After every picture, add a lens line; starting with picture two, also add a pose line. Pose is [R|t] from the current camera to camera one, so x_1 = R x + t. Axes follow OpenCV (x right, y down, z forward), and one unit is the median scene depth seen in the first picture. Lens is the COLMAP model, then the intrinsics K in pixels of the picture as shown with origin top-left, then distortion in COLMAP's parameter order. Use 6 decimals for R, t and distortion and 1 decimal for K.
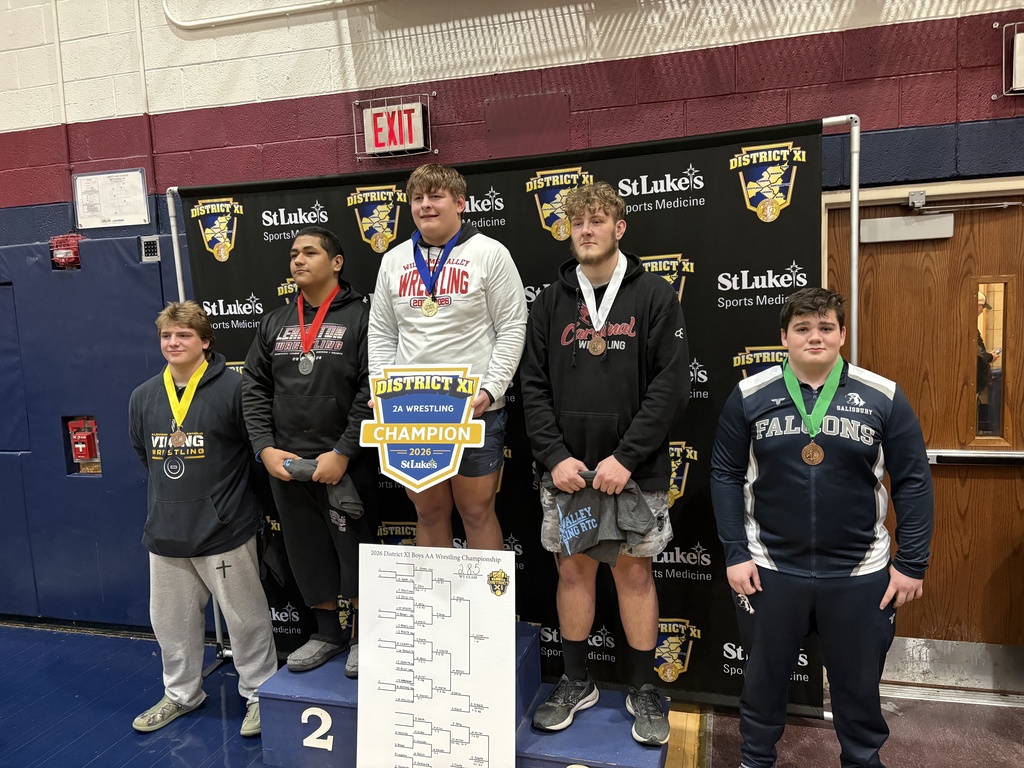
lens RADIAL K [[732.9, 0, 509.3], [0, 732.9, 388.2], [0, 0, 1]] dist [0.015068, -0.004826]
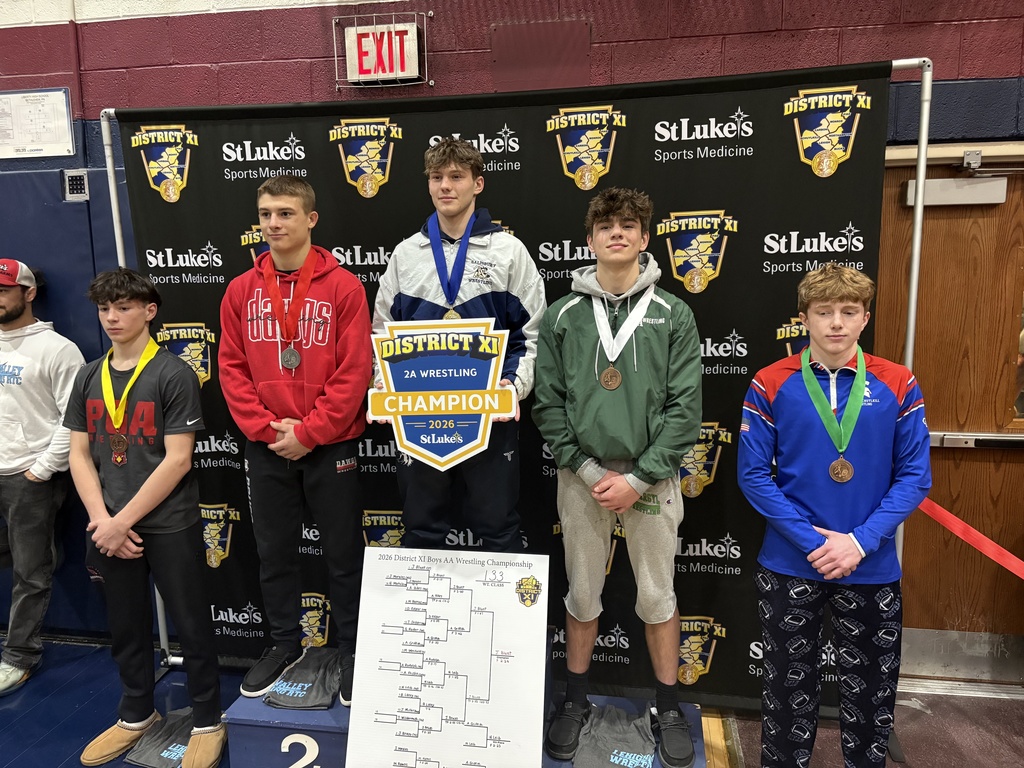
lens RADIAL K [[732.9, 0, 511.6], [0, 732.9, 383.9], [0, 0, 1]] dist [0.015068, -0.004826]
pose [[0.994076, 0.011685, 0.108059, -0.102697], [-0.015541, 0.999270, 0.034909, -0.001392], [-0.107572, -0.036381, 0.993531, 0.131141]]
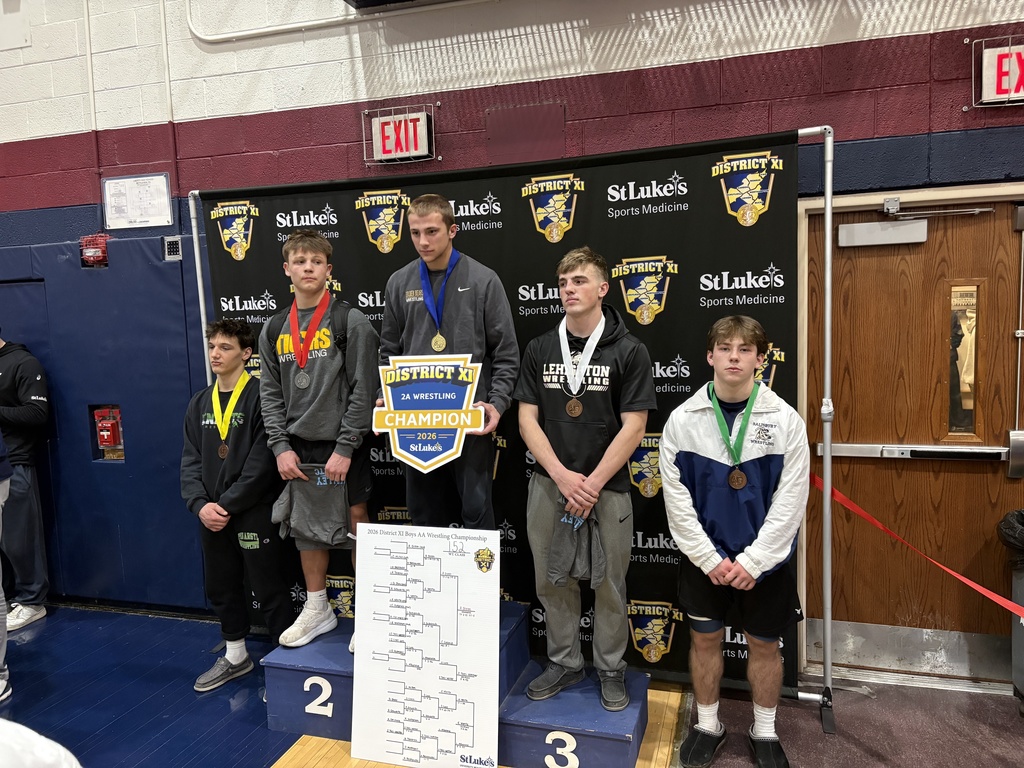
lens RADIAL K [[732.9, 0, 508.7], [0, 732.9, 388.0], [0, 0, 1]] dist [0.015068, -0.004826]
pose [[0.999578, 0.012041, -0.026430, 0.034391], [-0.012224, 0.999902, -0.006772, 0.016678], [0.026346, 0.007092, 0.999628, -0.059601]]
